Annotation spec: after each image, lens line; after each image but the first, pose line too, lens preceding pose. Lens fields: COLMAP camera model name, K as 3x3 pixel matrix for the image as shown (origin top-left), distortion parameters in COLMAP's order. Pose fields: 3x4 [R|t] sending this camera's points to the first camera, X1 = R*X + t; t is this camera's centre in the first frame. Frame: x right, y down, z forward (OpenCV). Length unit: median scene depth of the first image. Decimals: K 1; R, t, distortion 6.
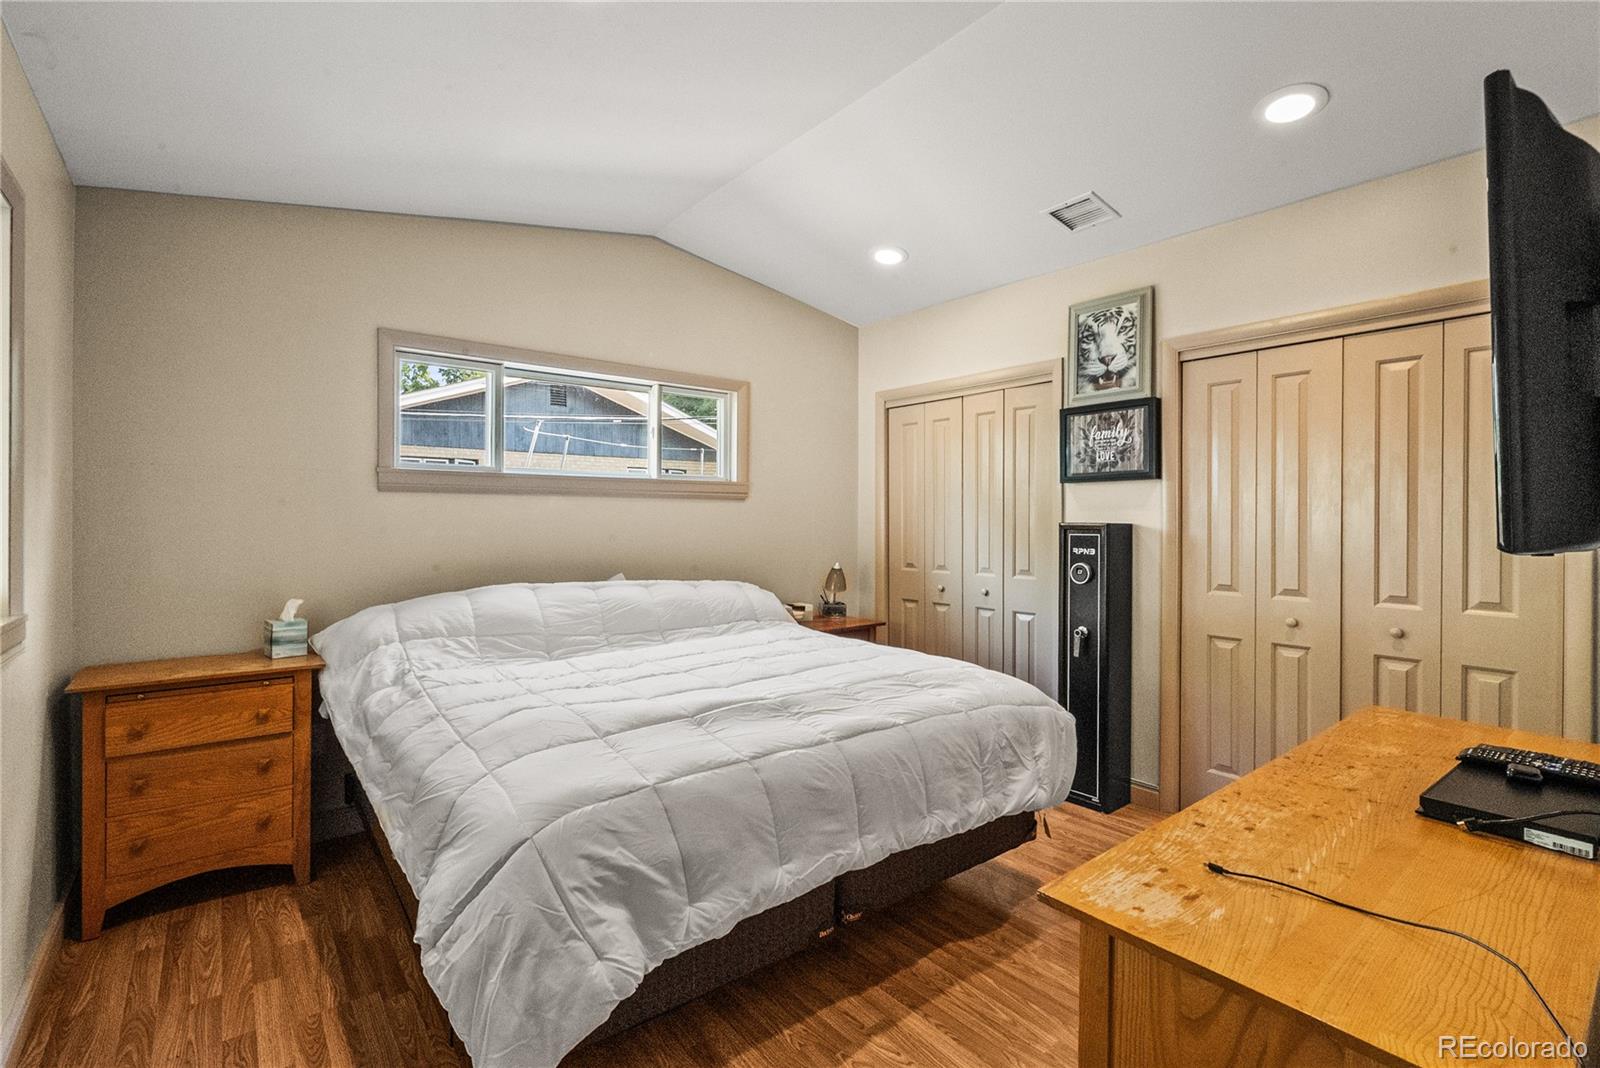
lens RADIAL K [[724.8, 0, 800.4], [0, 724.8, 519.9], [0, 0, 1]] dist [-0.002589, -0.000159]
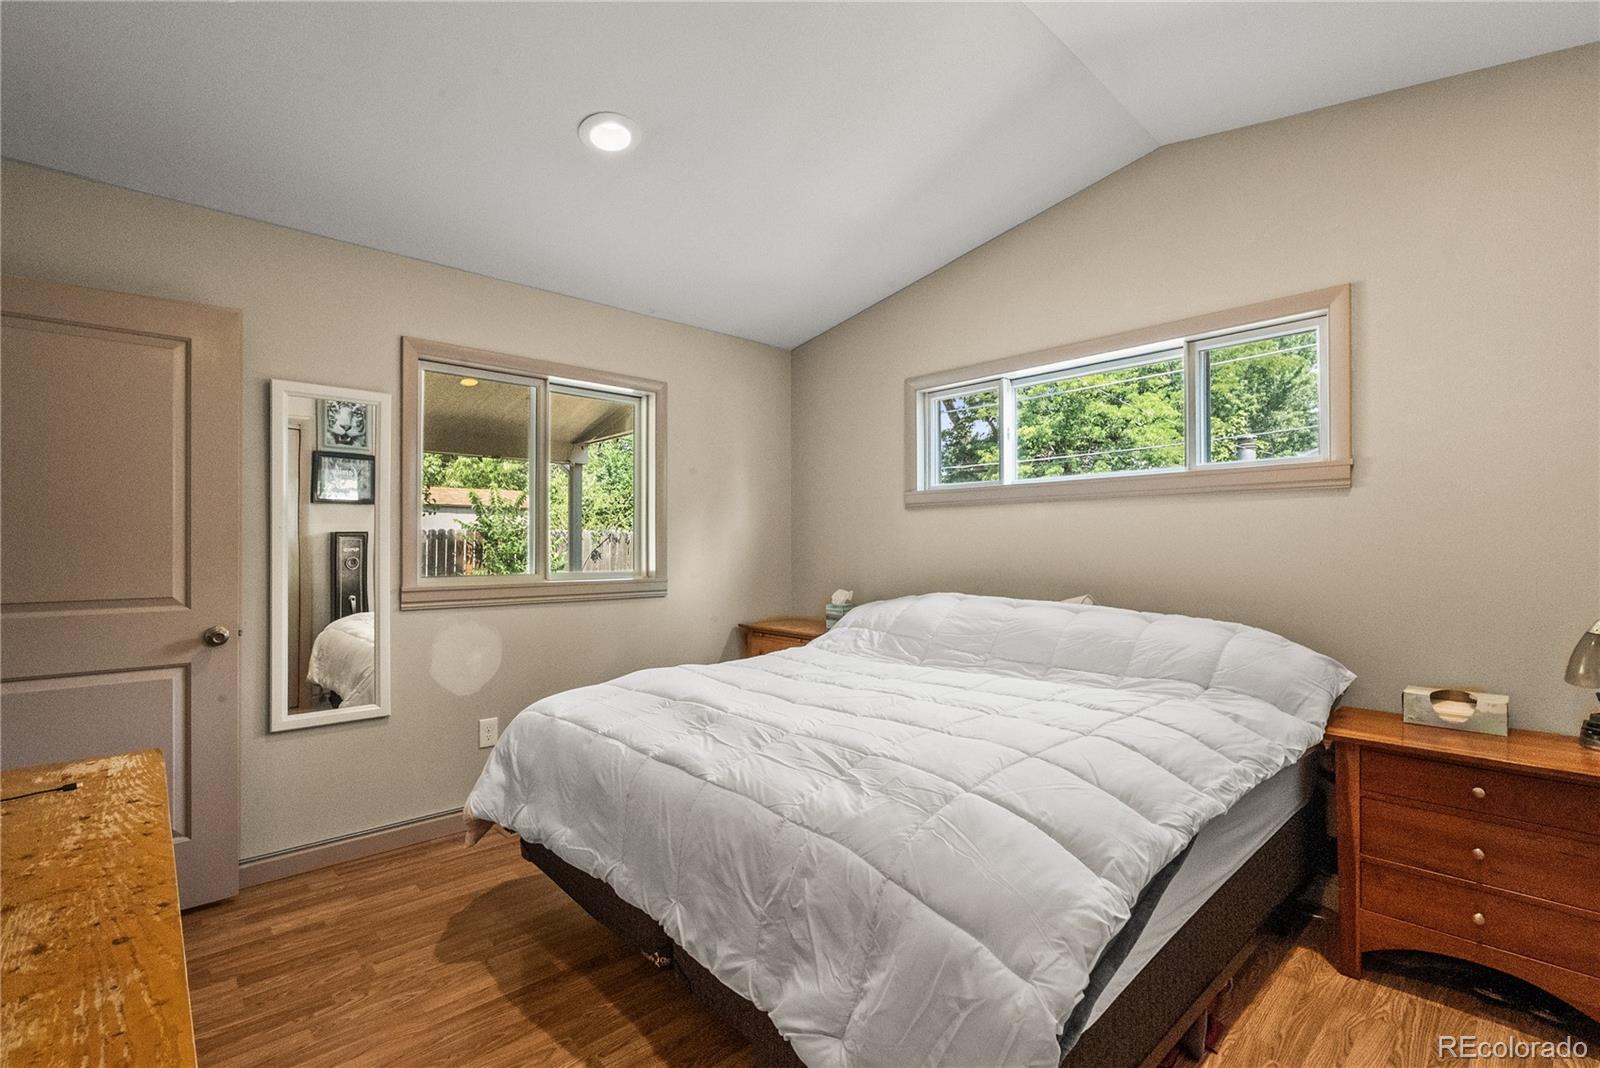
lens RADIAL K [[724.8, 0, 806.2], [0, 724.8, 544.2], [0, 0, 1]] dist [-0.002589, -0.000159]
pose [[0.062174, -0.006456, -0.998044, 0.940961], [0.003480, 0.999974, -0.006252, 0.037142], [0.998059, -0.003084, 0.062194, 1.085894]]
